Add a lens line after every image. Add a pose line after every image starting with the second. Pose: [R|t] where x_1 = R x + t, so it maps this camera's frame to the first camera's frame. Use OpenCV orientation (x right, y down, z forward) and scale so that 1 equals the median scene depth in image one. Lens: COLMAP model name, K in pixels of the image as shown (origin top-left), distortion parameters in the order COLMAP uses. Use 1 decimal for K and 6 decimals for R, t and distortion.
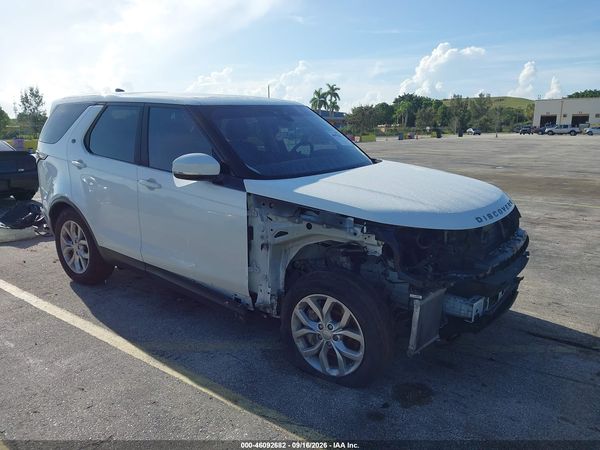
lens RADIAL K [[478.8, 0, 297.9], [0, 478.8, 222.6], [0, 0, 1]] dist [0.033407, -0.049801]
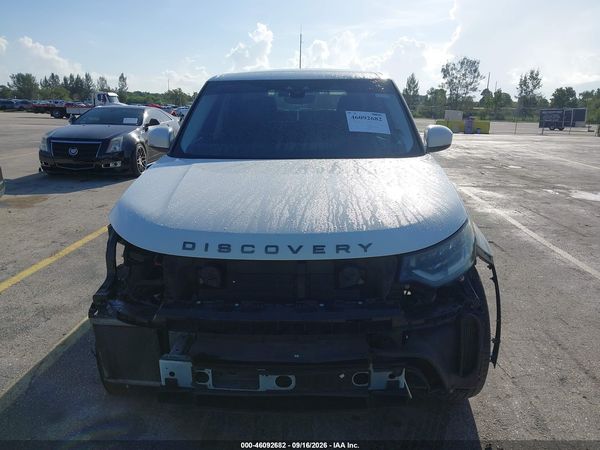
lens RADIAL K [[478.8, 0, 301.4], [0, 478.8, 225.0], [0, 0, 1]] dist [0.033407, -0.049801]
pose [[0.564318, 0.216612, -0.796633, 0.820530], [-0.186747, 0.973445, 0.132401, -0.125336], [0.804158, 0.074052, 0.589784, 0.611726]]
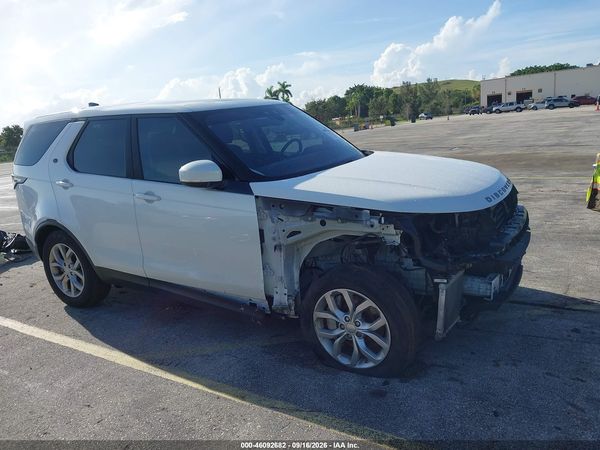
lens RADIAL K [[478.8, 0, 297.7], [0, 478.8, 221.9], [0, 0, 1]] dist [0.033407, -0.049801]
pose [[0.992044, -0.102125, 0.073621, -0.089561], [0.101930, 0.994771, 0.006401, -0.005789], [-0.073889, 0.001154, 0.997266, 0.005483]]
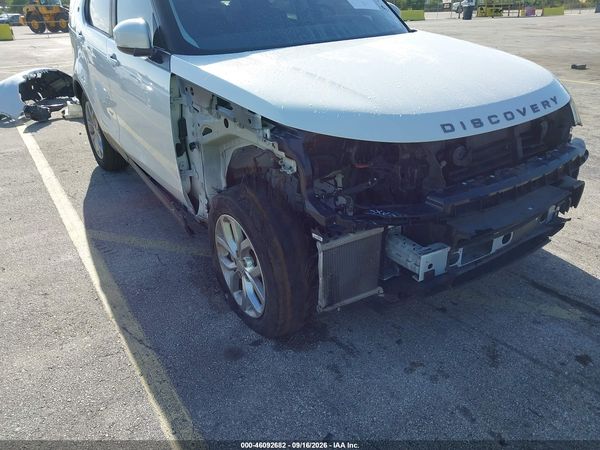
lens RADIAL K [[478.8, 0, 304.7], [0, 478.8, 229.7], [0, 0, 1]] dist [0.033407, -0.049801]
pose [[0.945789, 0.121444, -0.301220, 0.334453], [-0.045104, 0.967586, 0.248483, -0.020168], [0.321633, -0.221426, 0.920610, 0.282613]]
